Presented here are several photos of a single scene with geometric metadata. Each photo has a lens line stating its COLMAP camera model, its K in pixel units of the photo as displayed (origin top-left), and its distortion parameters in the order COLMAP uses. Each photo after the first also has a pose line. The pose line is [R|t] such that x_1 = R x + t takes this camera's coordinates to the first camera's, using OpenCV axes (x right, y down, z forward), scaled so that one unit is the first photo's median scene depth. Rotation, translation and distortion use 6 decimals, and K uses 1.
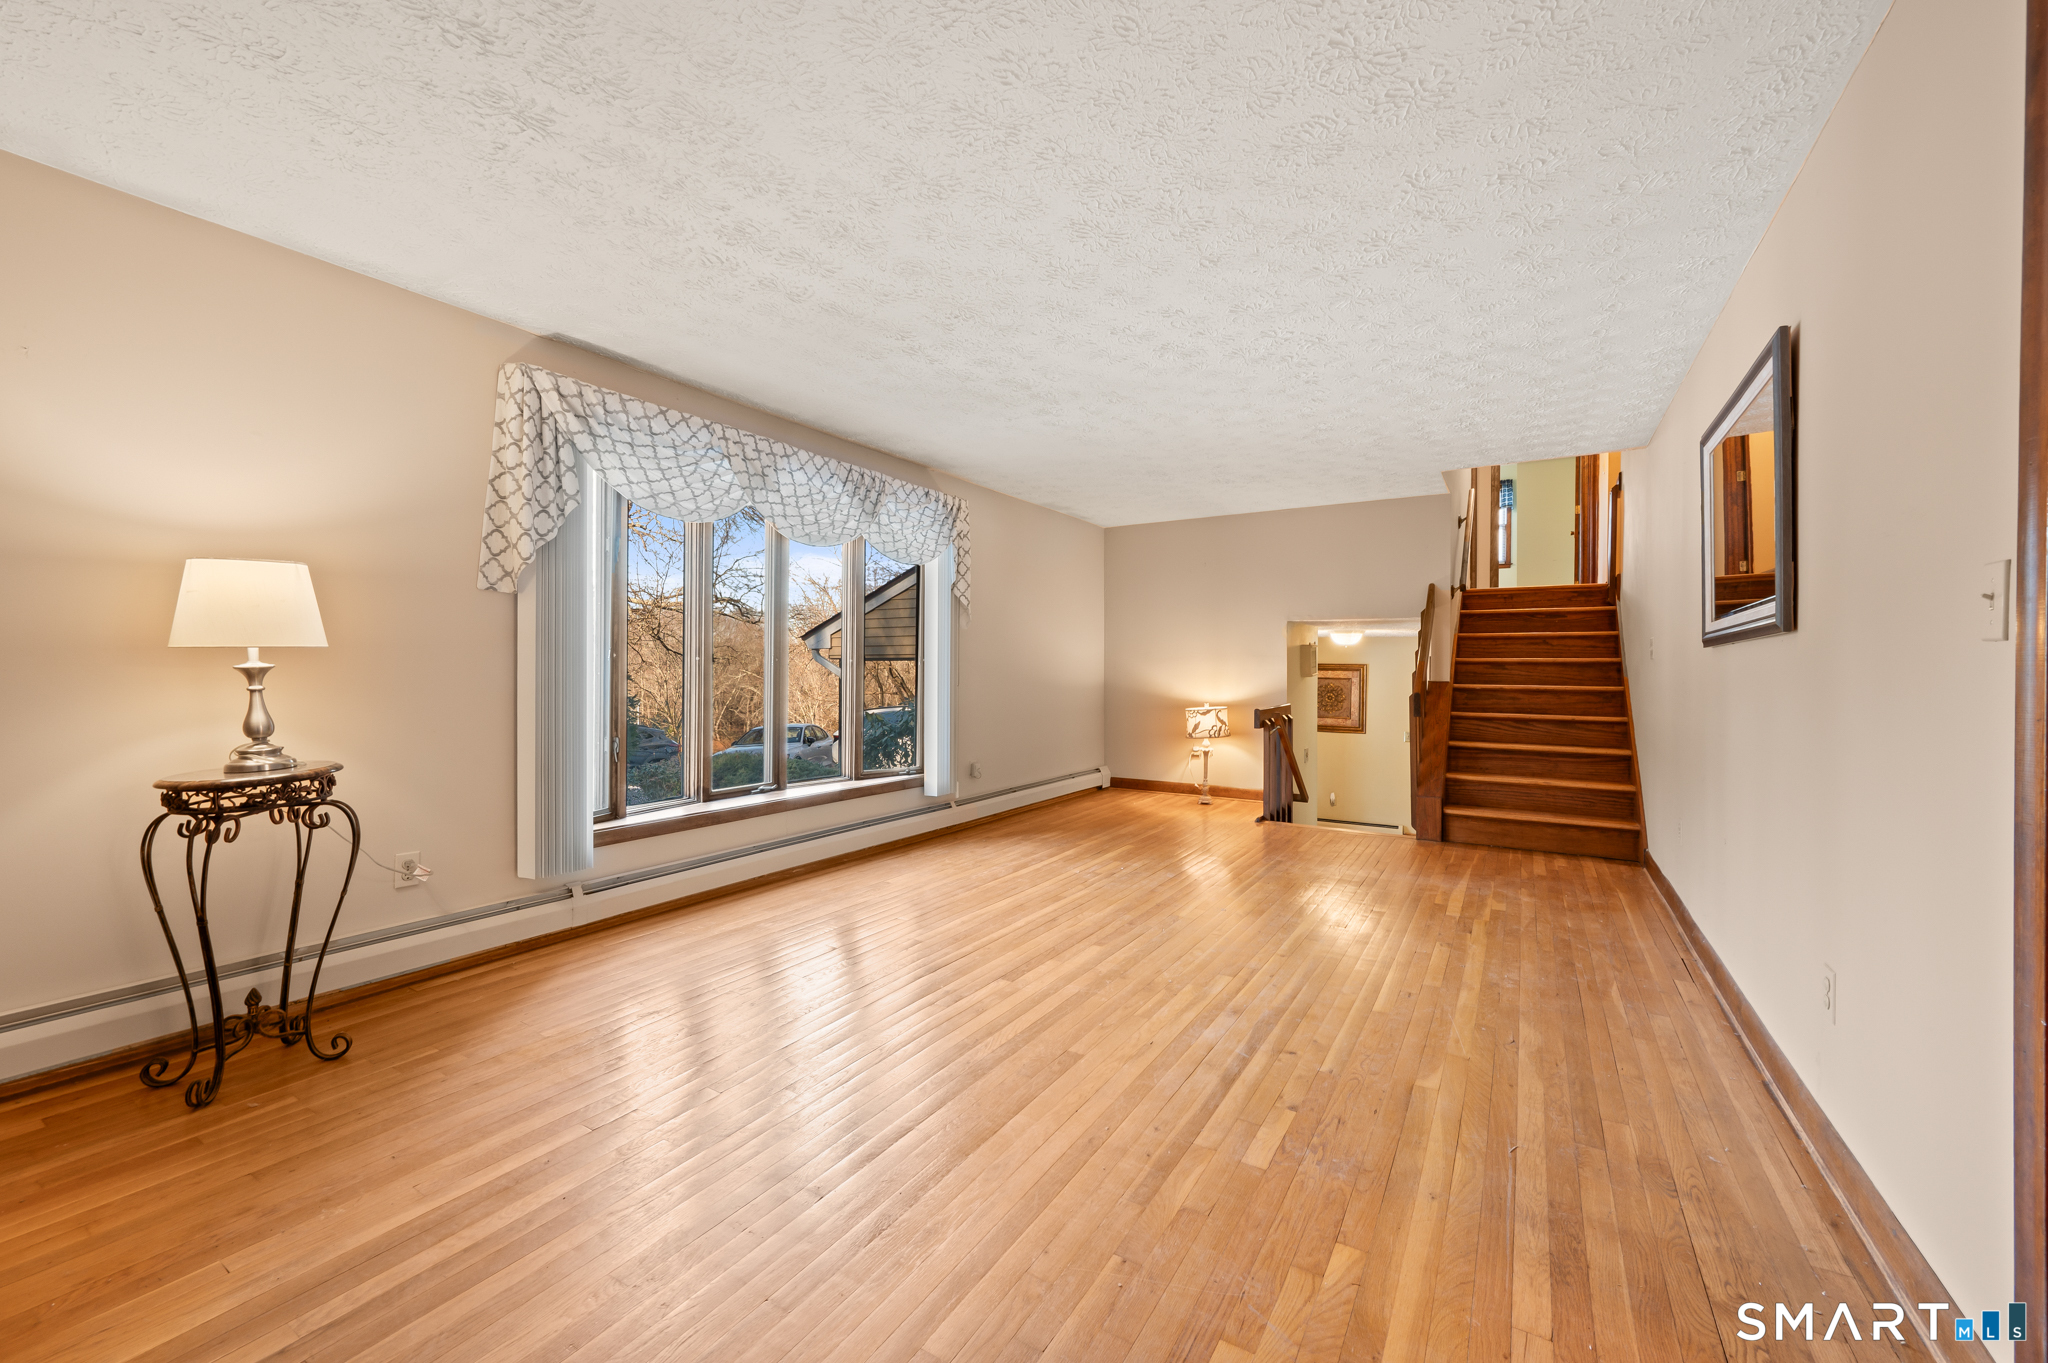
lens RADIAL K [[795.0, 0, 1019.5], [0, 795.0, 673.3], [0, 0, 1]] dist [0.016974, -0.000123]
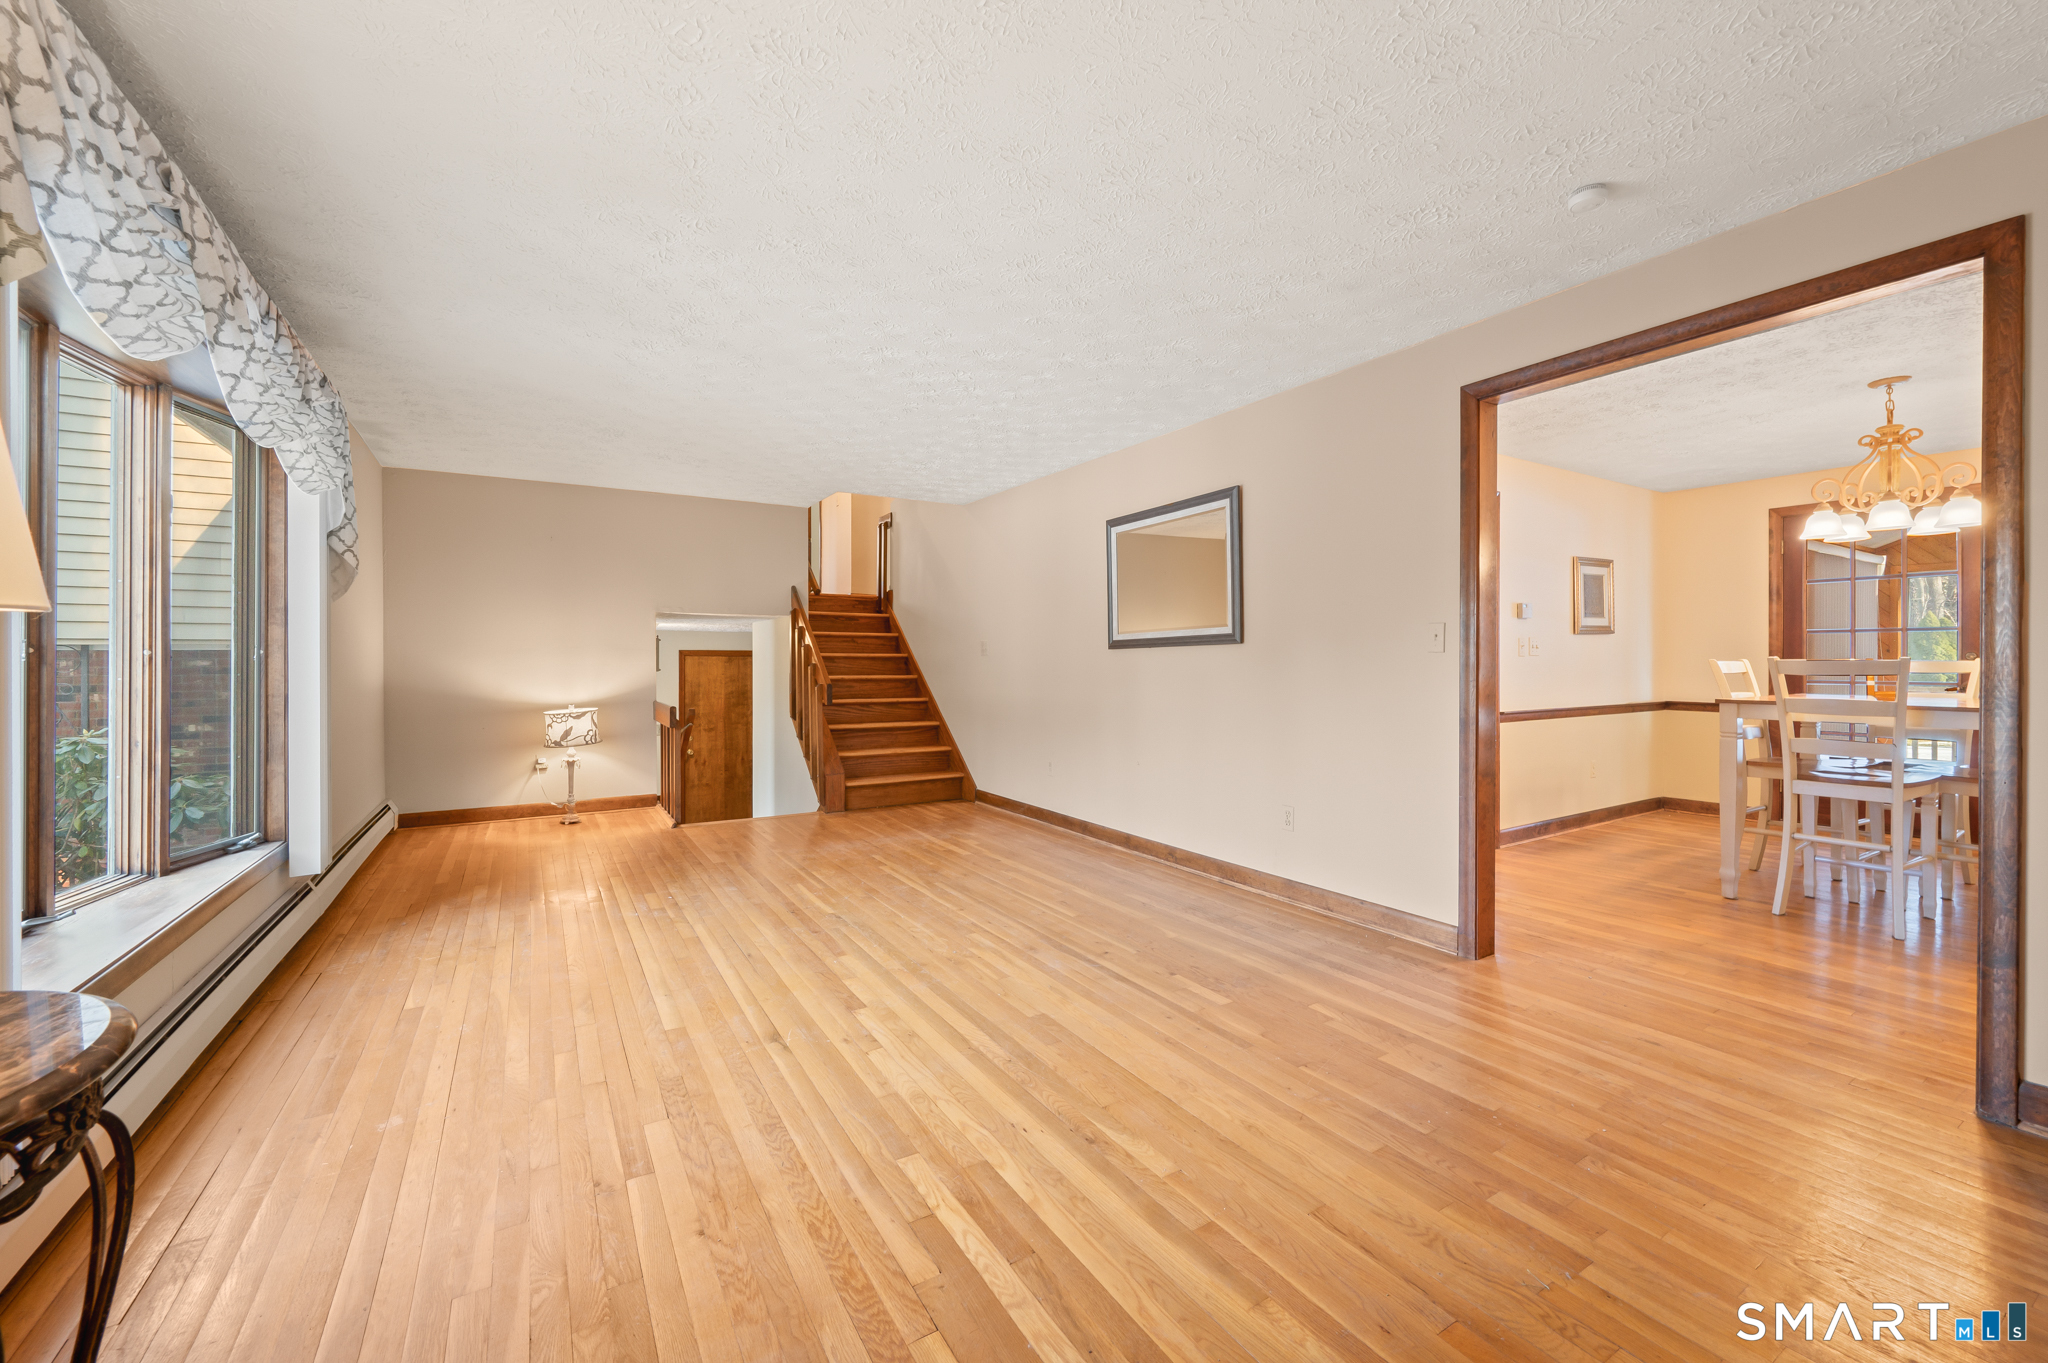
lens RADIAL K [[826.5, 0, 1023.9], [0, 826.5, 677.1], [0, 0, 1]] dist [0.001333, 0.000400]
pose [[0.454625, -0.021228, 0.890430, -0.754768], [0.009209, 0.999775, 0.019133, -0.008931], [-0.890635, -0.000498, 0.454718, 0.400720]]
